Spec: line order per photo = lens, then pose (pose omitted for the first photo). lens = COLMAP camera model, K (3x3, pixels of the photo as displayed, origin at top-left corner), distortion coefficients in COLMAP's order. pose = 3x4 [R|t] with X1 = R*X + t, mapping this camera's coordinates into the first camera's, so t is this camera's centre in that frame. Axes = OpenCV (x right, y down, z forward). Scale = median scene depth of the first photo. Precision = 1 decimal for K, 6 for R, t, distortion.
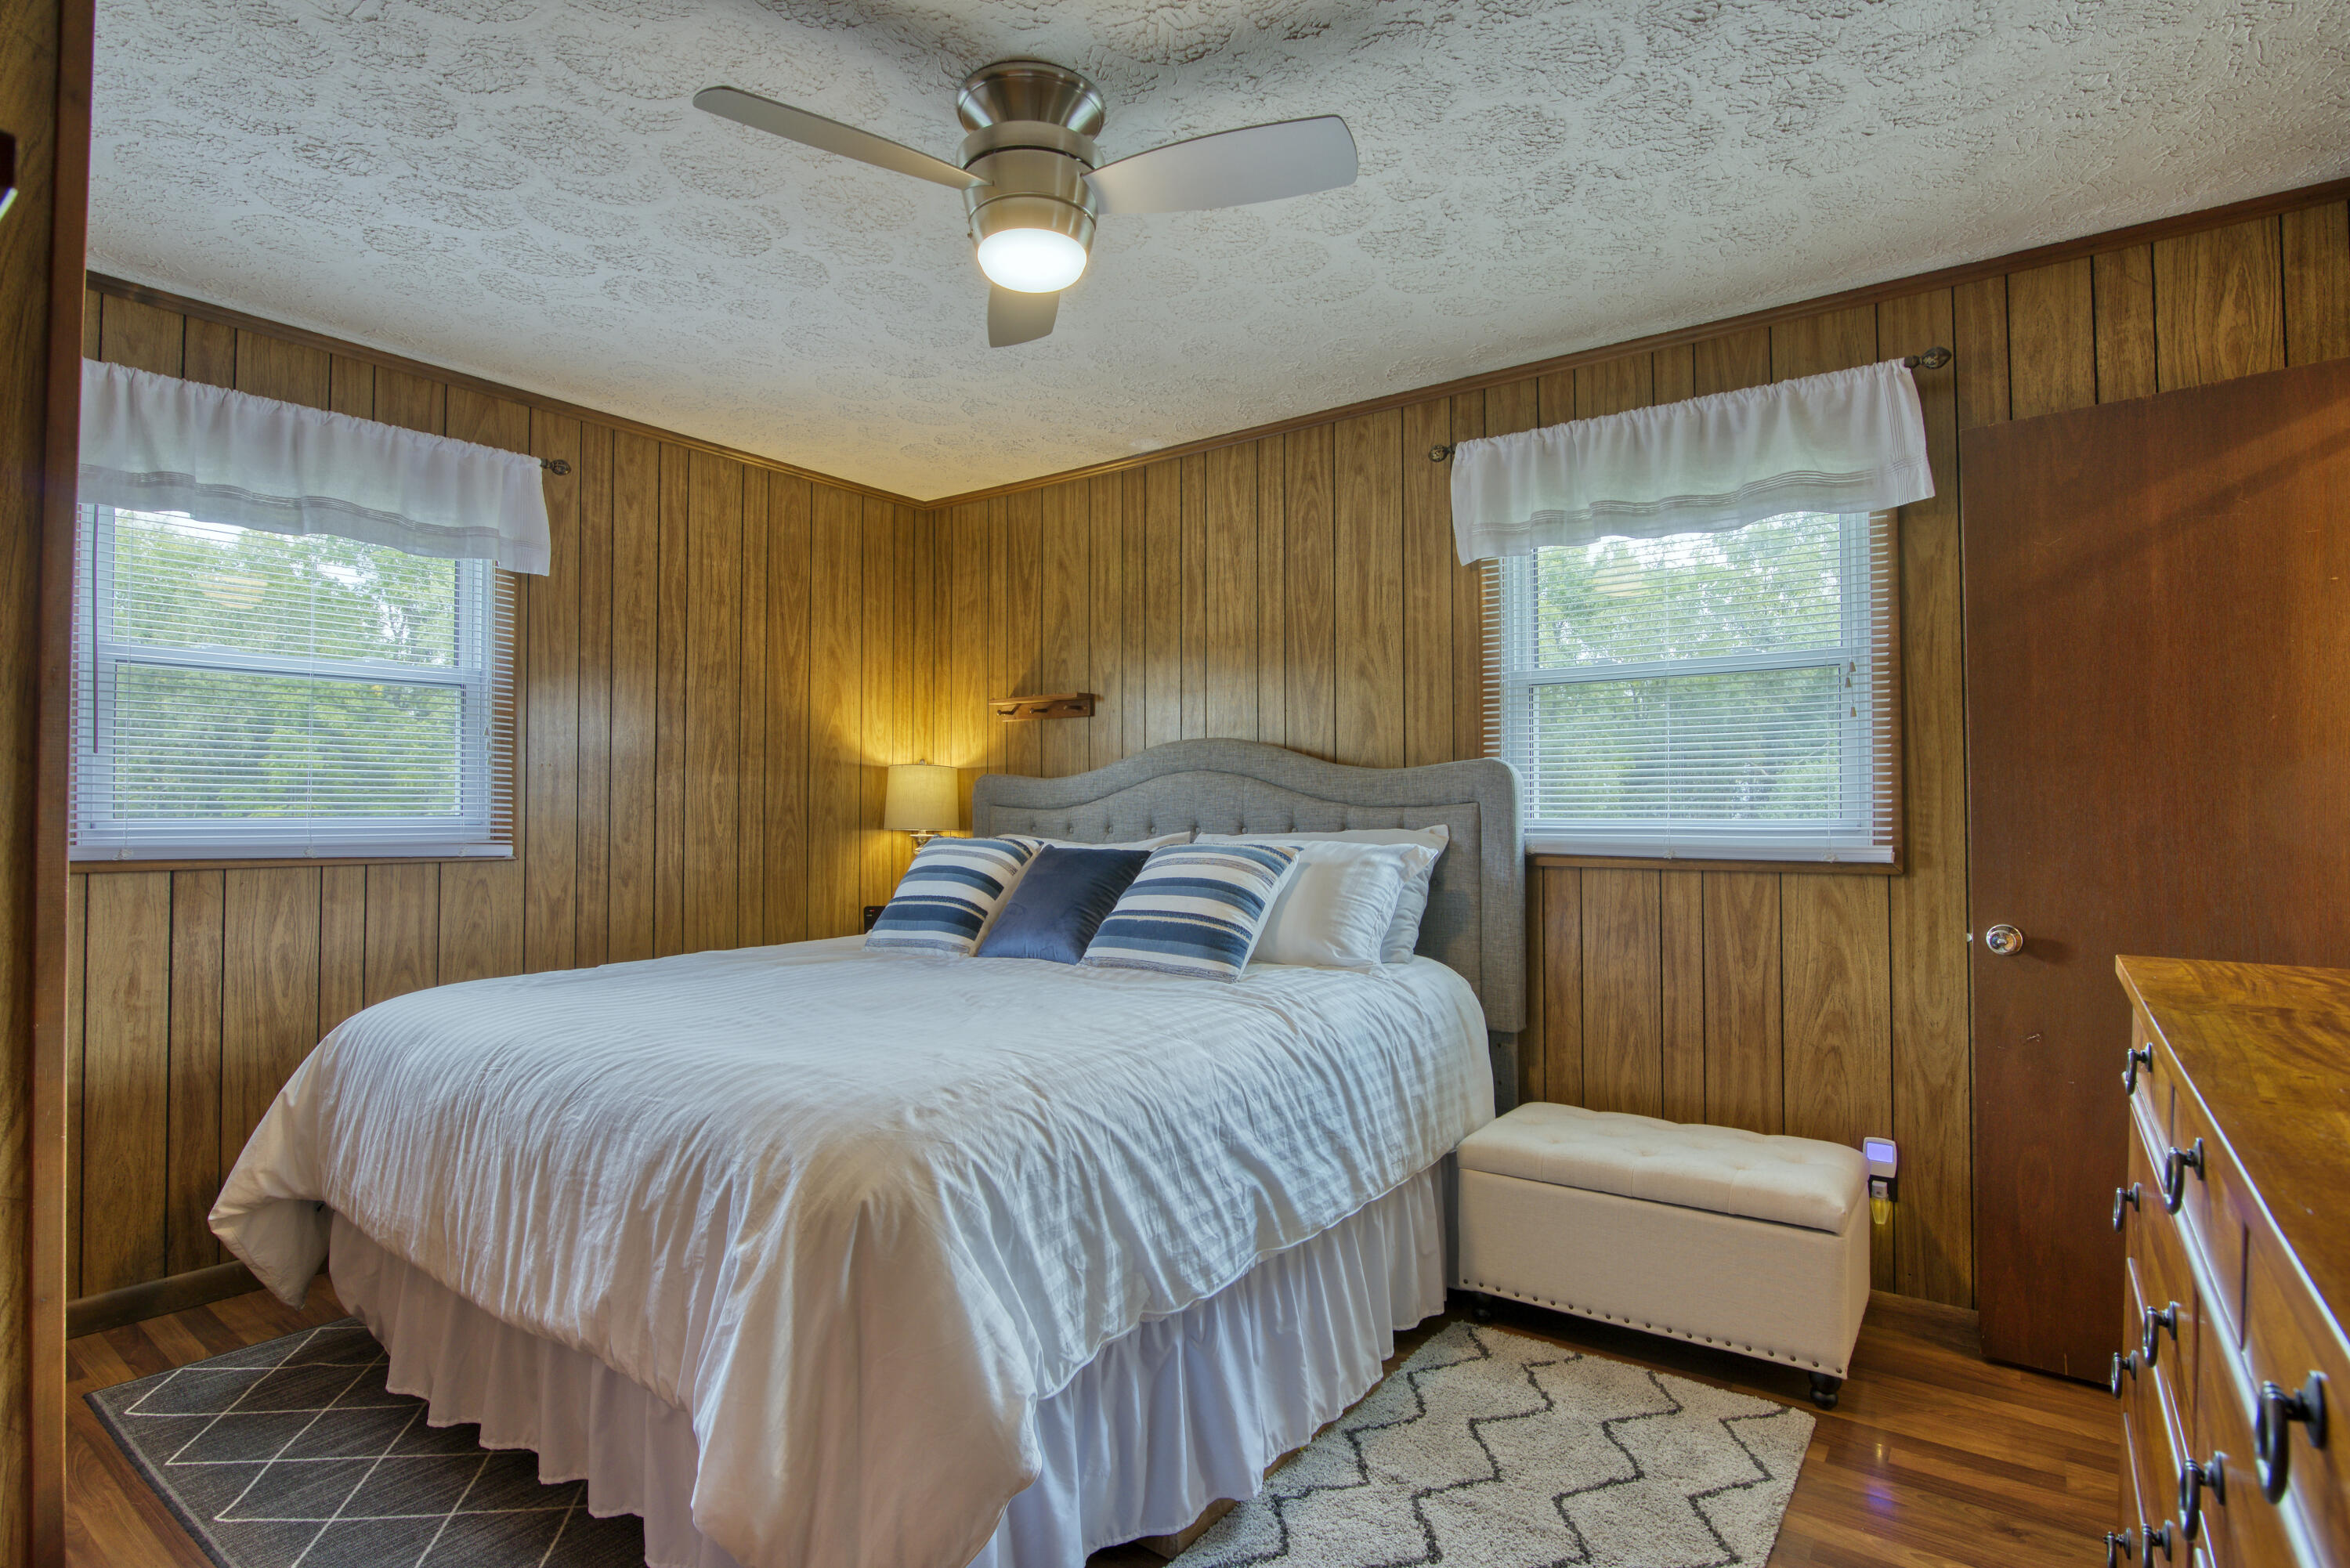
lens RADIAL K [[1163.6, 0, 1175.8], [0, 1163.6, 792.2], [0, 0, 1]] dist [-0.010018, -0.001080]
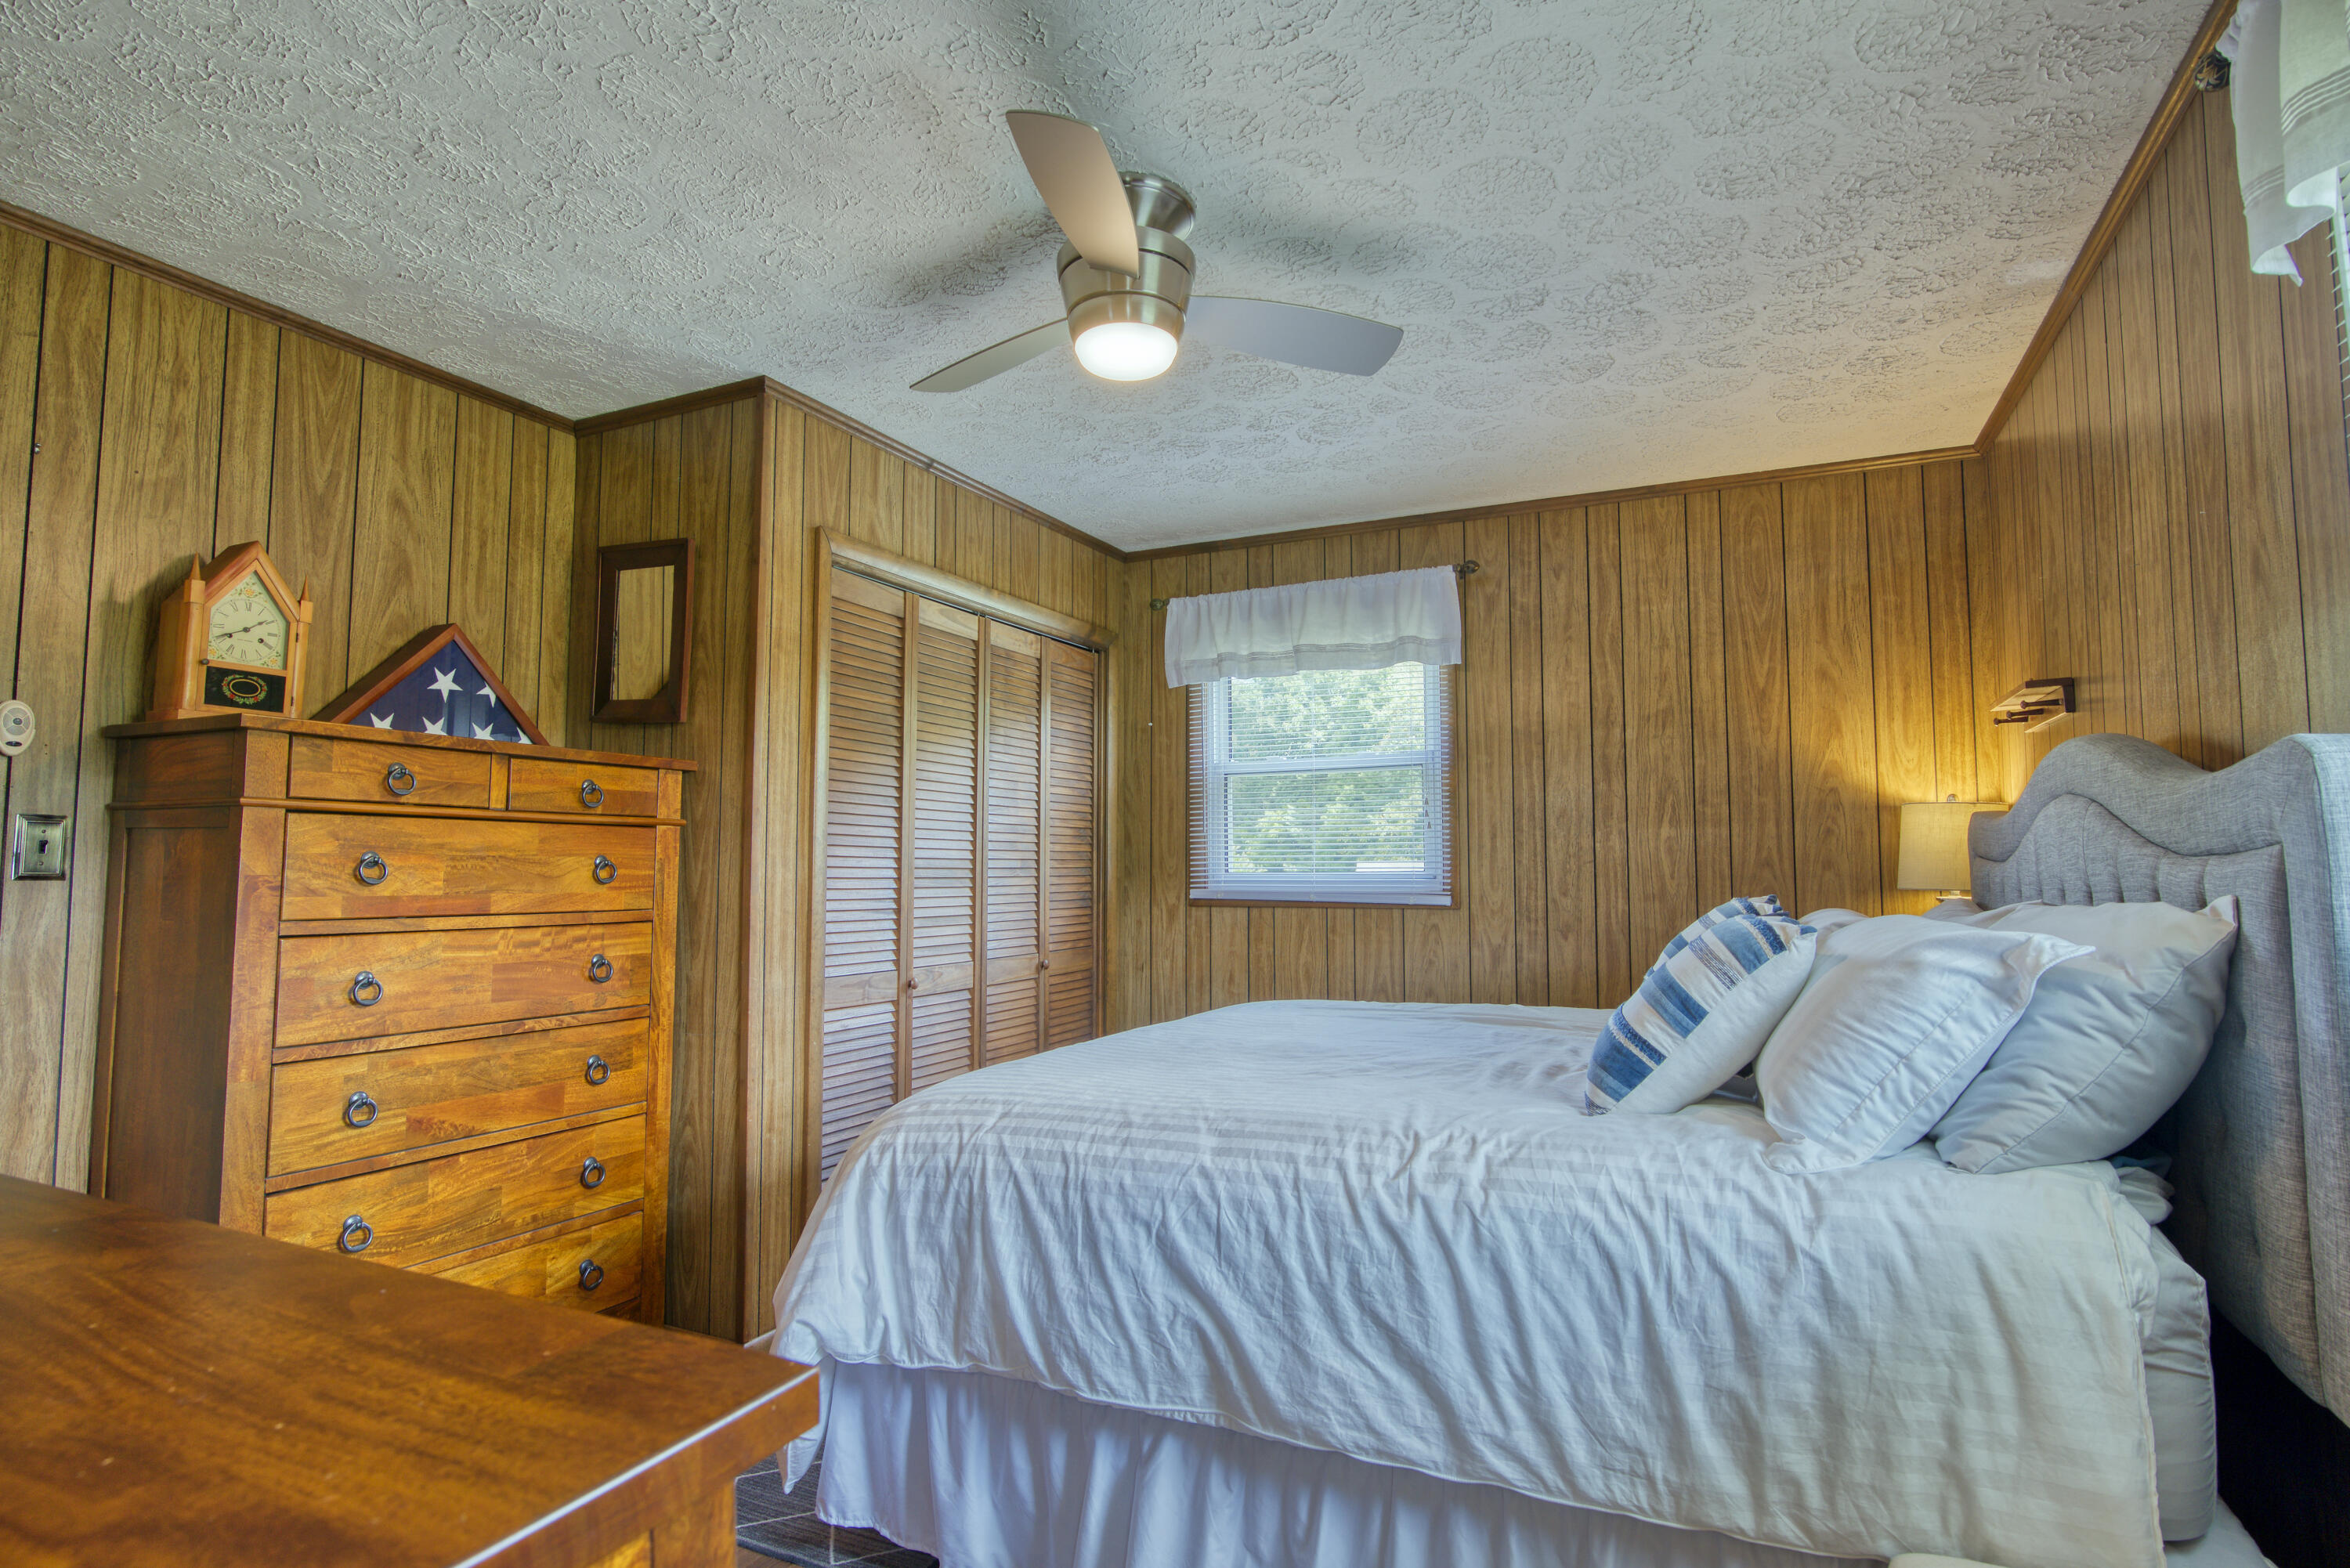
lens RADIAL K [[1163.6, 0, 1175.8], [0, 1163.6, 792.2], [0, 0, 1]] dist [-0.010018, -0.001080]
pose [[0.200303, -0.067317, -0.977419, 0.476812], [0.018034, 0.997721, -0.065019, 0.011024], [0.979568, -0.004603, 0.201060, 0.440057]]
